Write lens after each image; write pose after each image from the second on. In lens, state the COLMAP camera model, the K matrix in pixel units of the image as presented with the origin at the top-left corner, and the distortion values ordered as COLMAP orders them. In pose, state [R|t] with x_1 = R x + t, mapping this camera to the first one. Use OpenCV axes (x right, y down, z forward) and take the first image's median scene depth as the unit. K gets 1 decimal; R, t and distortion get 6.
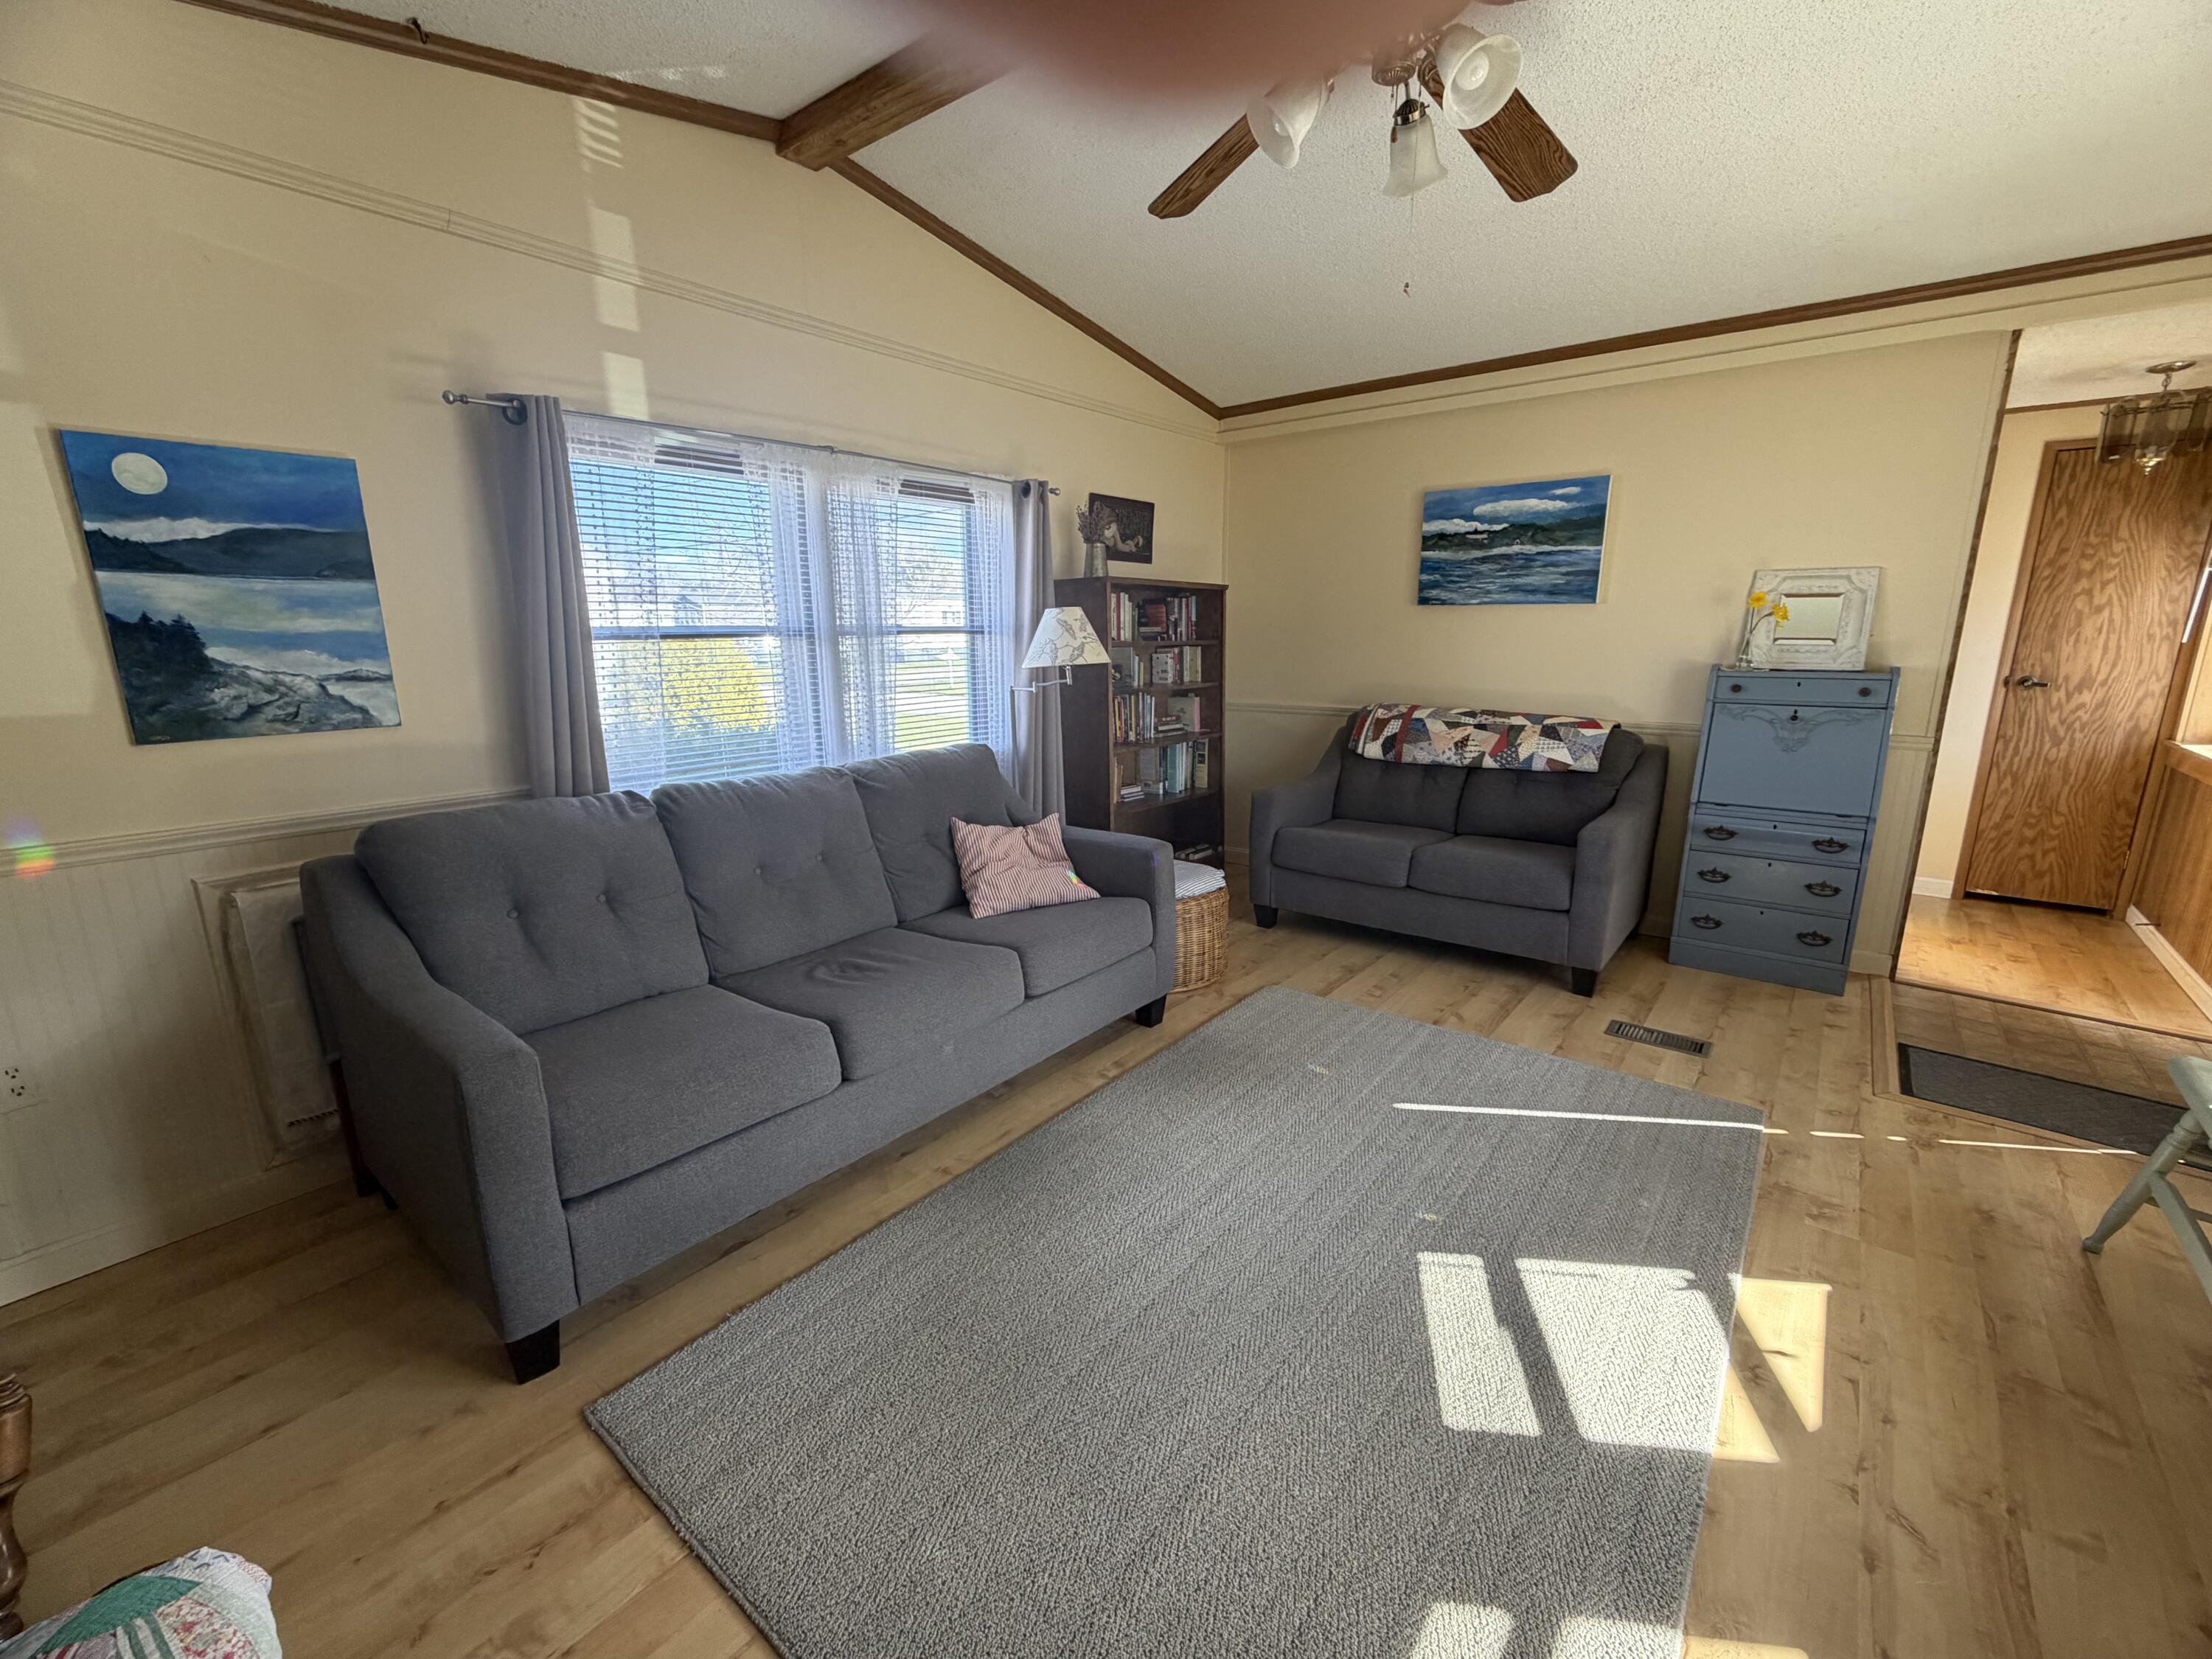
lens RADIAL K [[918.7, 0, 1102.2], [0, 918.7, 830.8], [0, 0, 1]] dist [-0.000194, -0.000029]
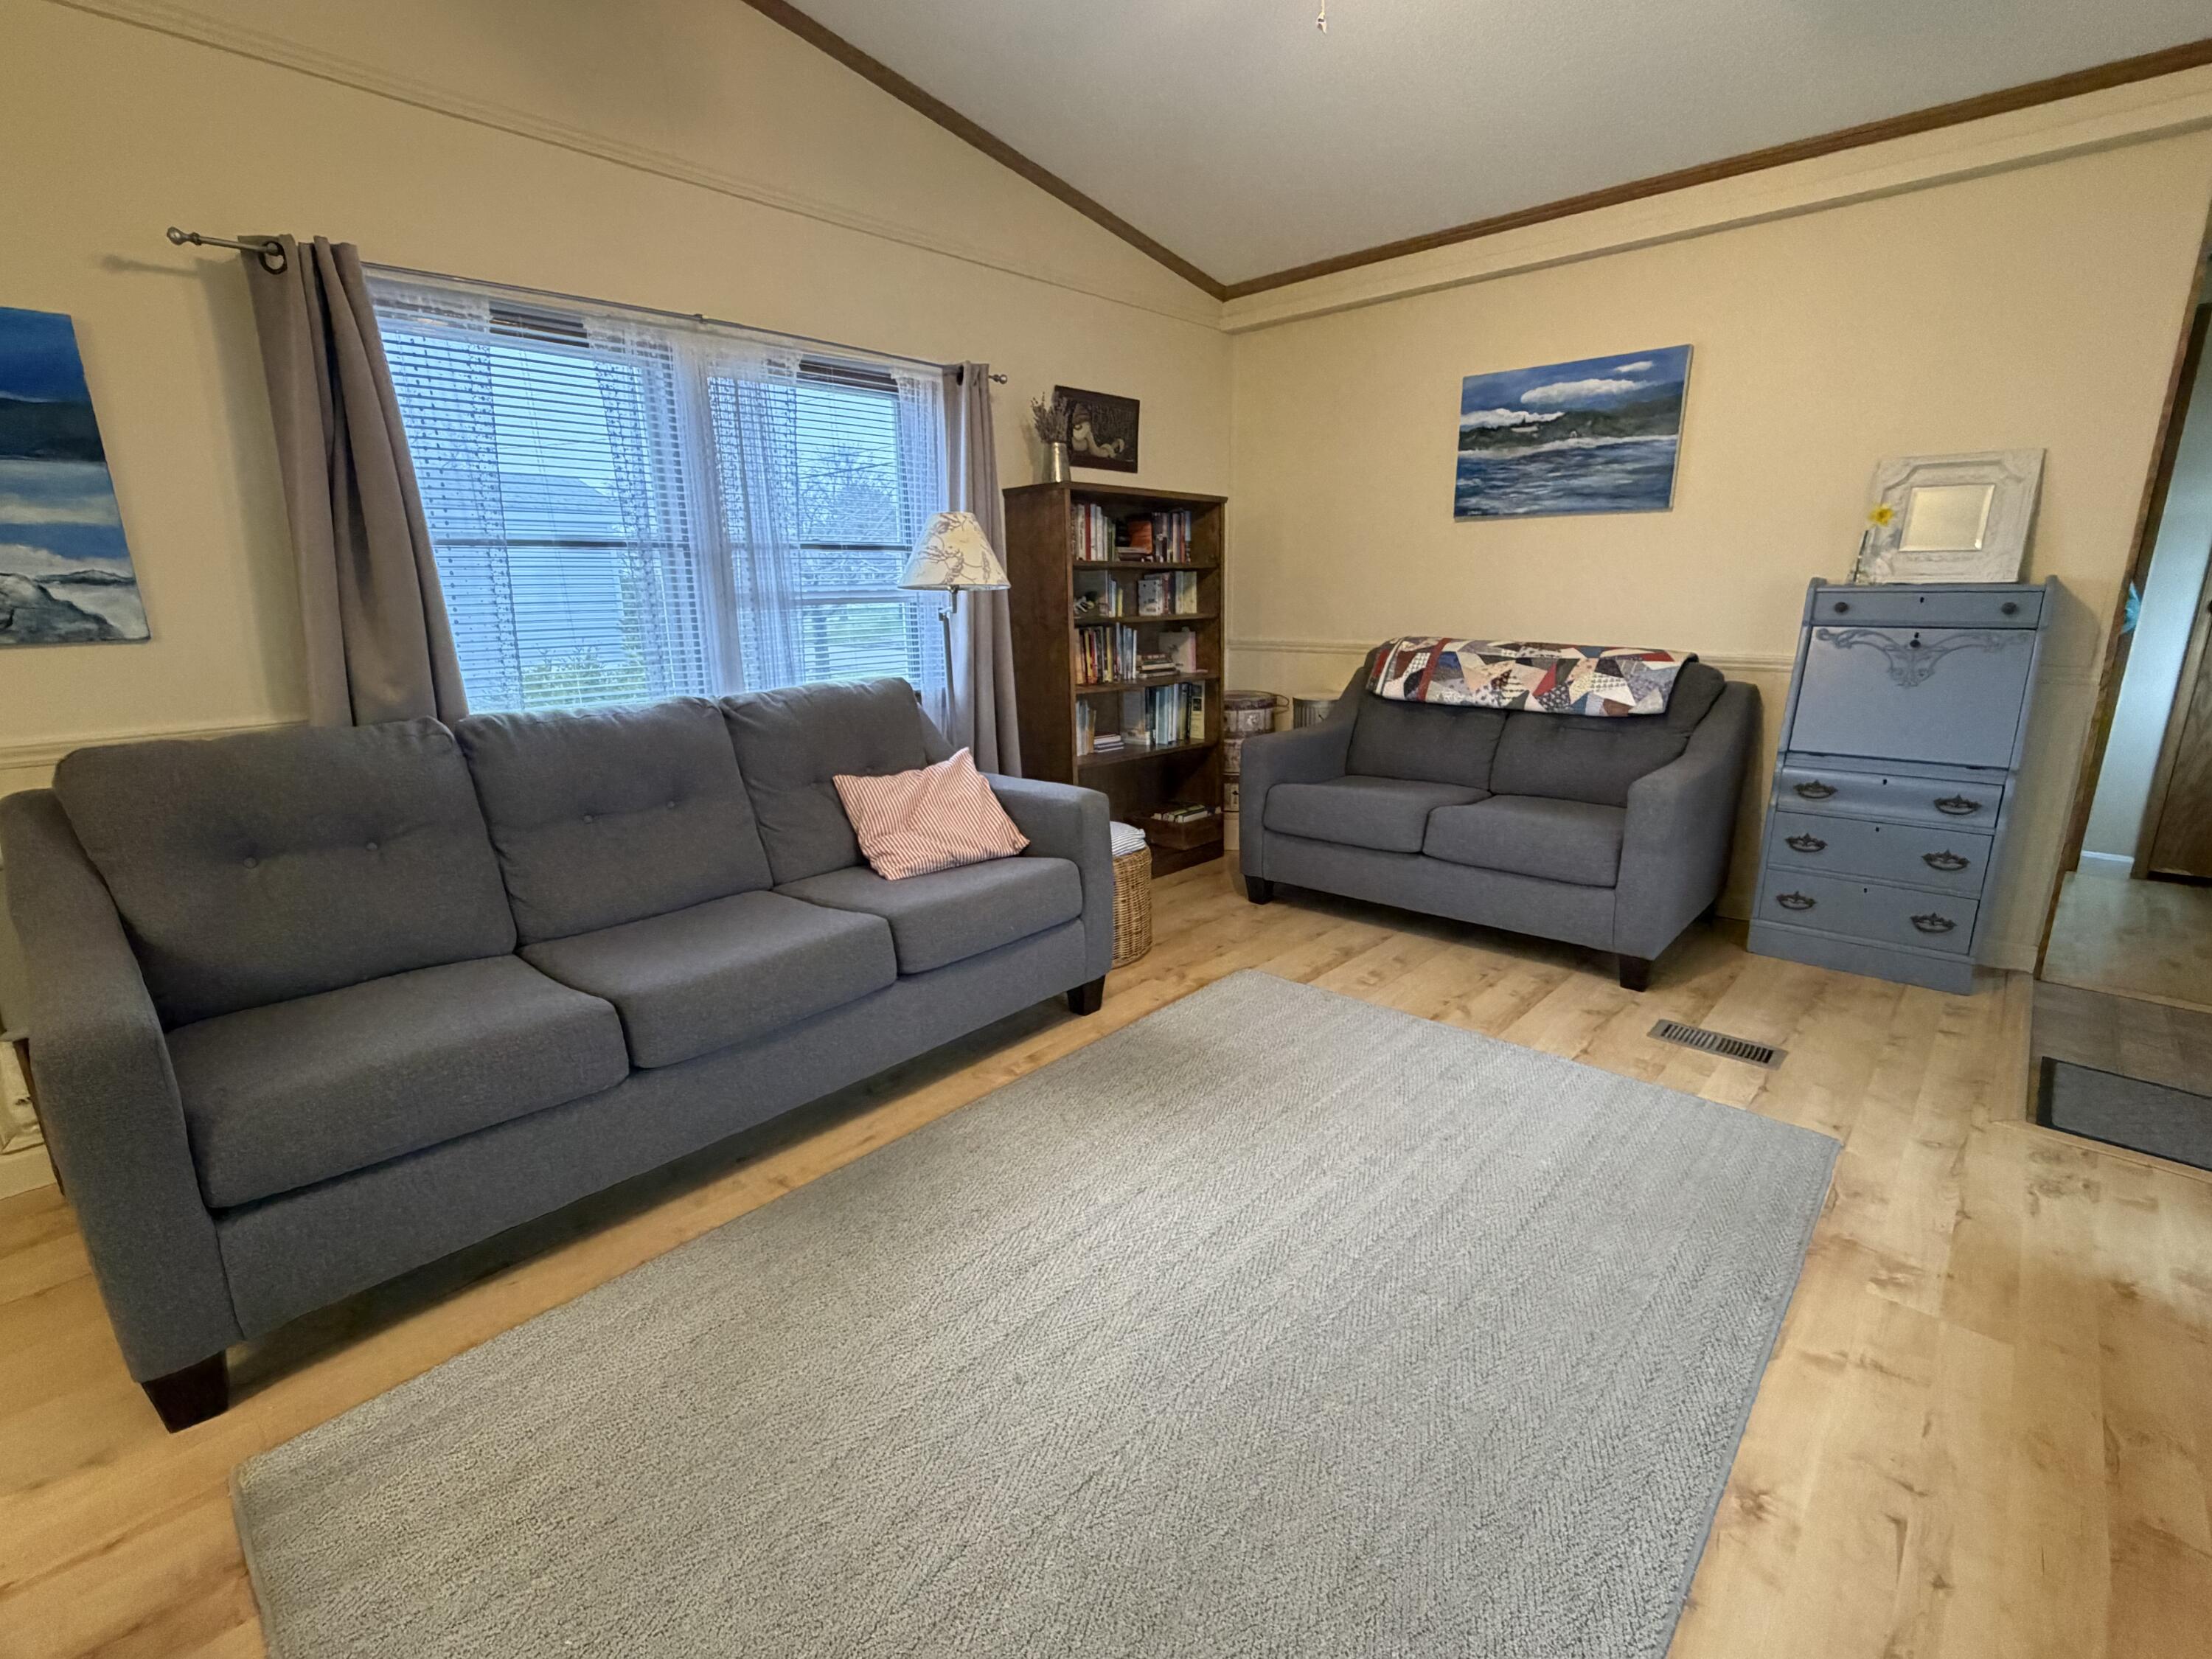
lens RADIAL K [[1000.6, 0, 1100.7], [0, 1000.6, 832.4], [0, 0, 1]] dist [-0.000741, 0.000297]
pose [[0.997629, 0.009622, -0.068141, 0.113992], [-0.007740, 0.999583, 0.027829, 0.020211], [0.068380, -0.027235, 0.997288, 0.089806]]
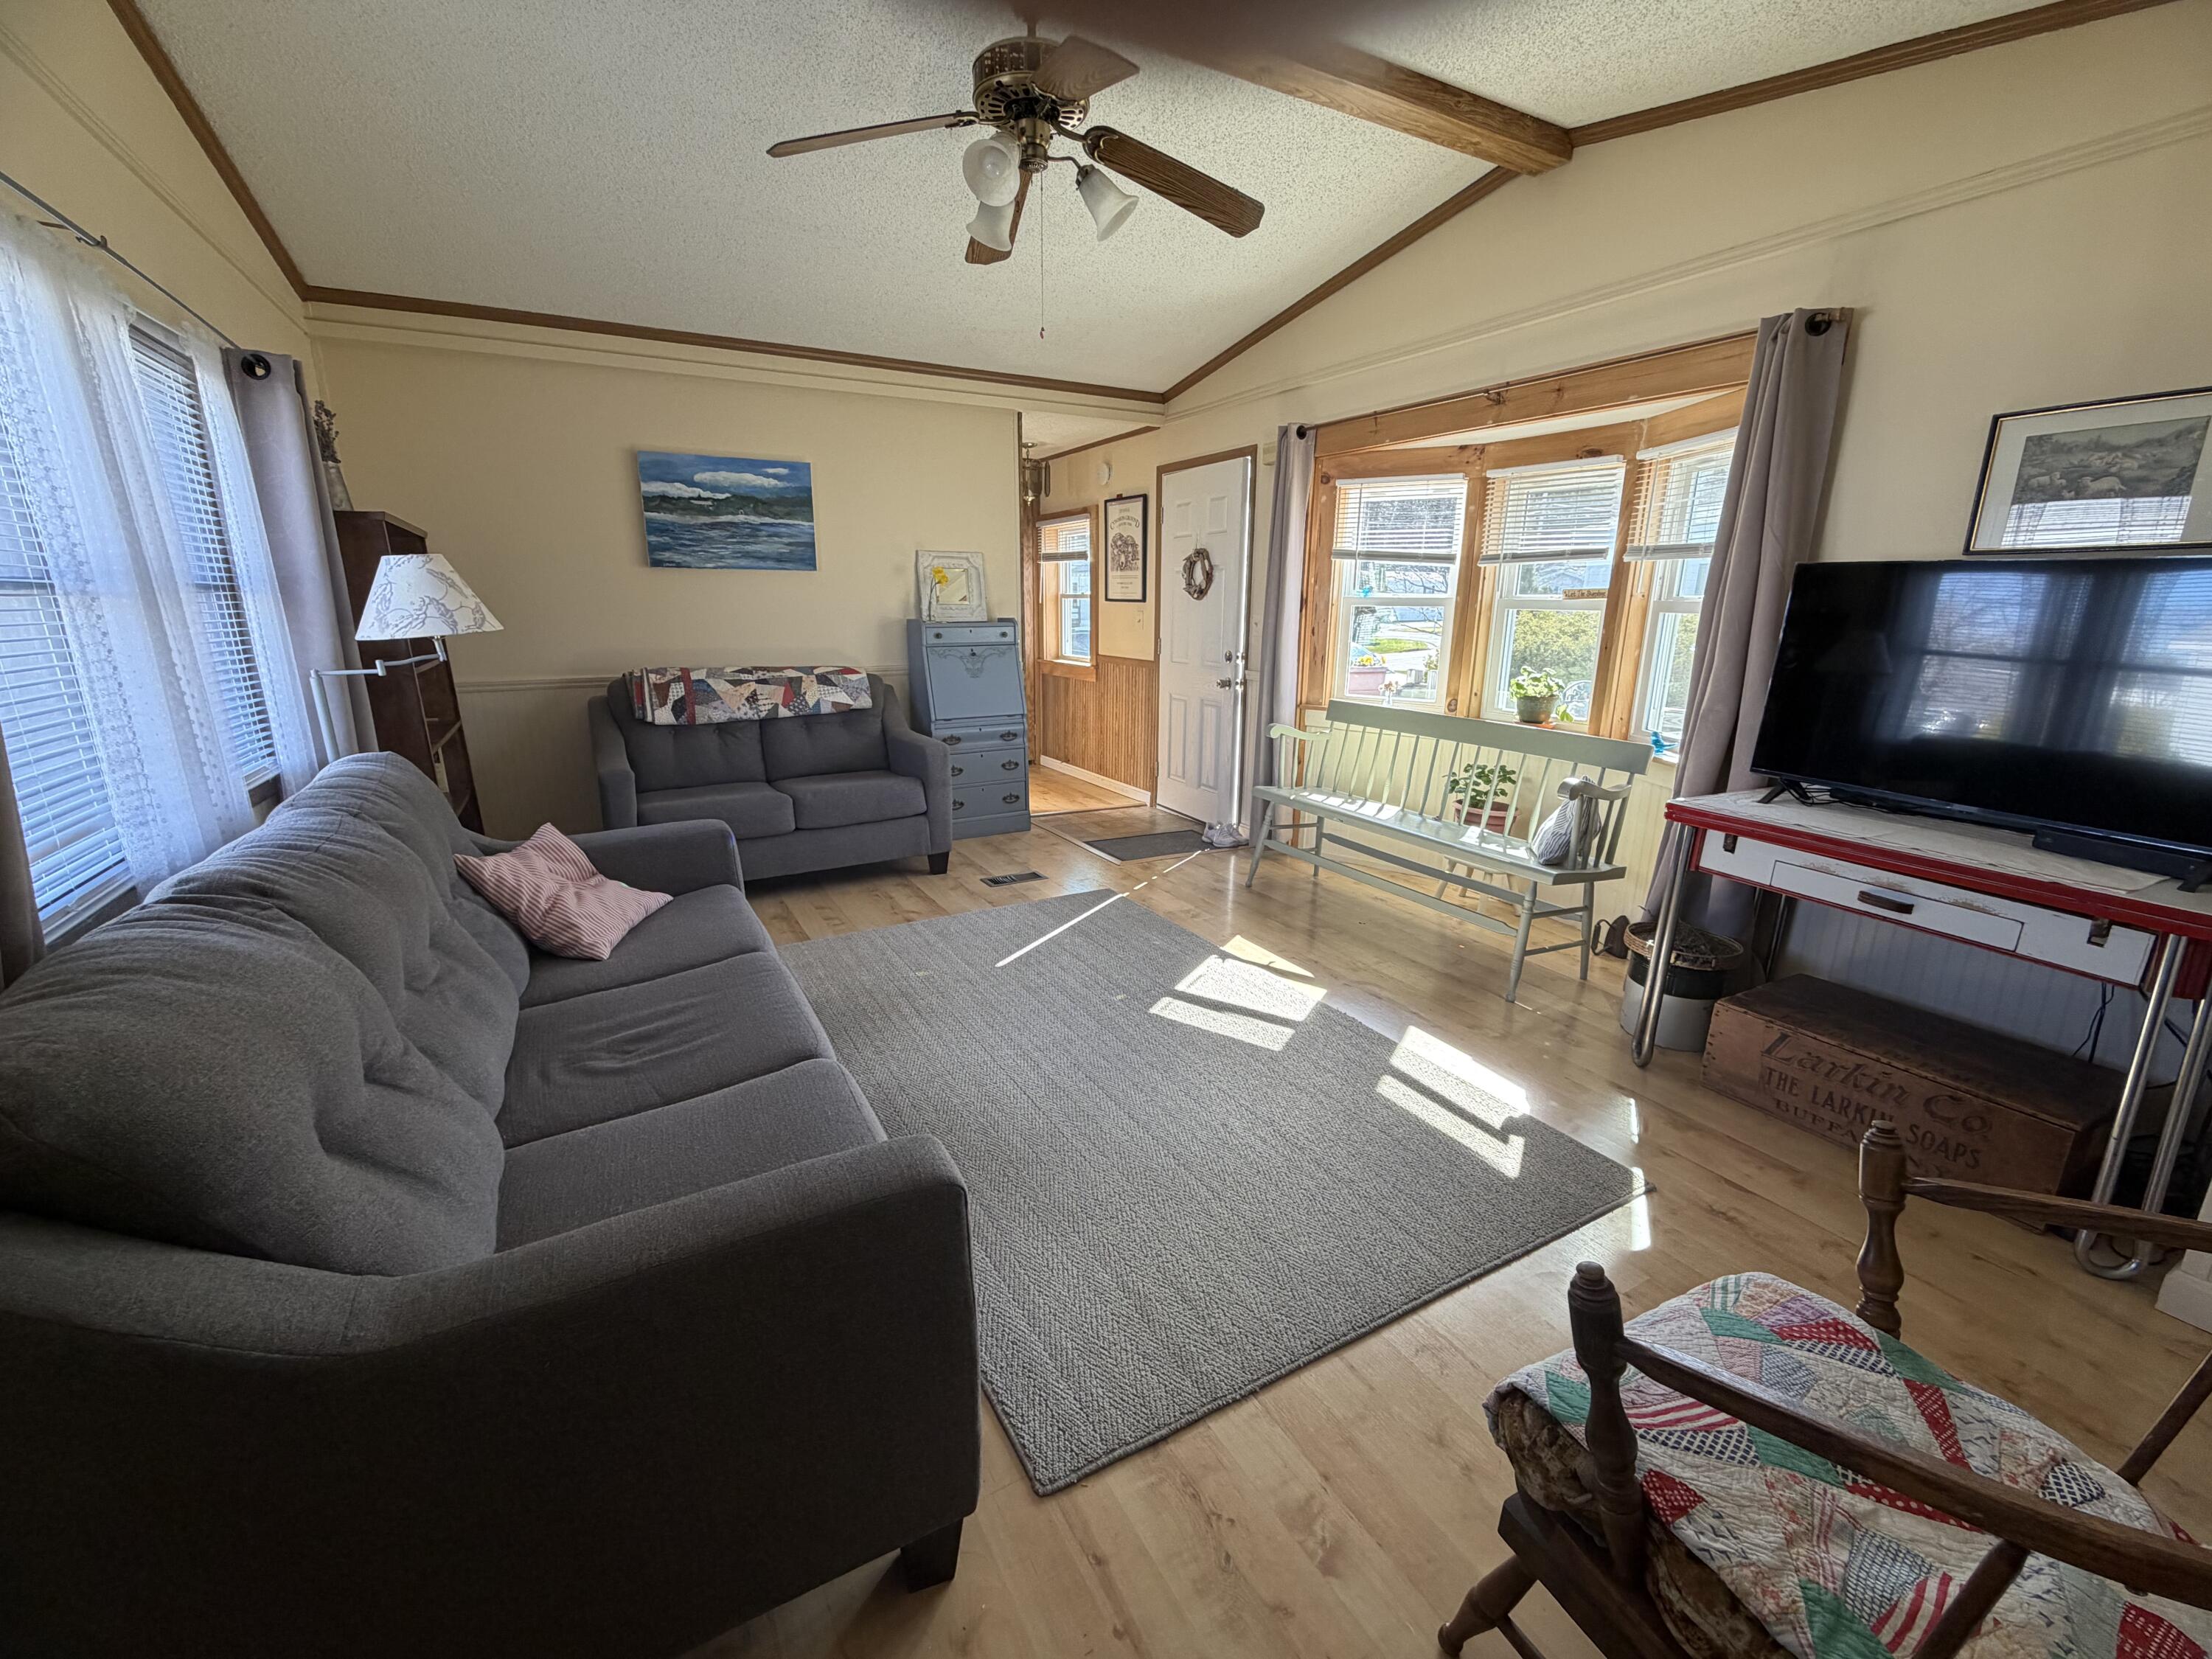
lens RADIAL K [[918.7, 0, 1102.2], [0, 918.7, 830.8], [0, 0, 1]] dist [-0.000194, -0.000029]
pose [[0.375460, -0.223748, 0.899426, -0.538623], [0.196508, 0.967579, 0.158671, -0.041408], [-0.905767, 0.117170, 0.407256, 0.243309]]
